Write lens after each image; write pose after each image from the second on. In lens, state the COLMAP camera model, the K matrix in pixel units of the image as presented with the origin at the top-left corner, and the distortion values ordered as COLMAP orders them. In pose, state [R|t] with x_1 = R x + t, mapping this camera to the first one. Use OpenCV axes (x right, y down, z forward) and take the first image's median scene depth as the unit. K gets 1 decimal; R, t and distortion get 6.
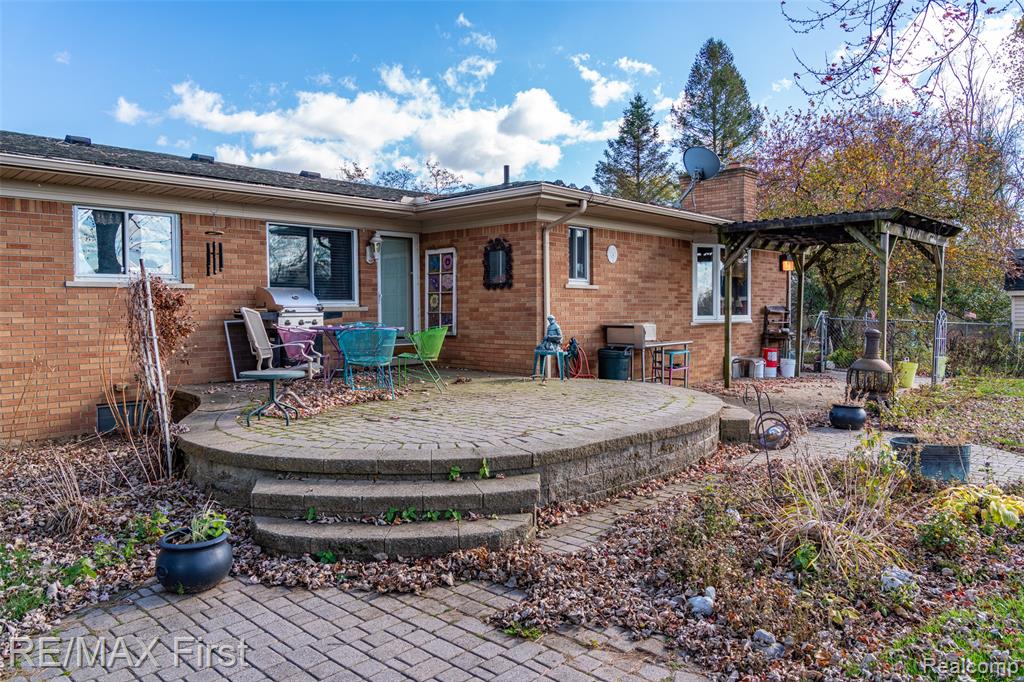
lens RADIAL K [[697.0, 0, 511.9], [0, 697.0, 340.5], [0, 0, 1]] dist [0.010942, 0.001522]
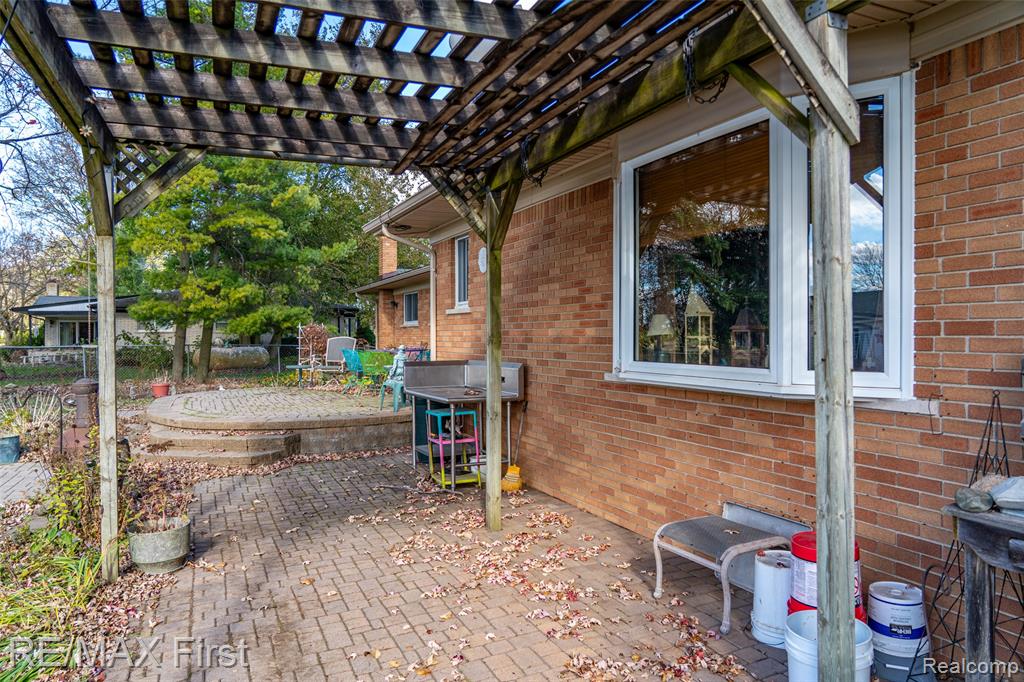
lens RADIAL K [[697.0, 0, 511.8], [0, 697.0, 340.9], [0, 0, 1]] dist [0.010942, 0.001522]
pose [[-0.395892, 0.007951, -0.918263, 0.683894], [-0.044375, 0.998629, 0.027779, -0.056972], [0.917224, 0.051745, -0.394996, 1.158192]]
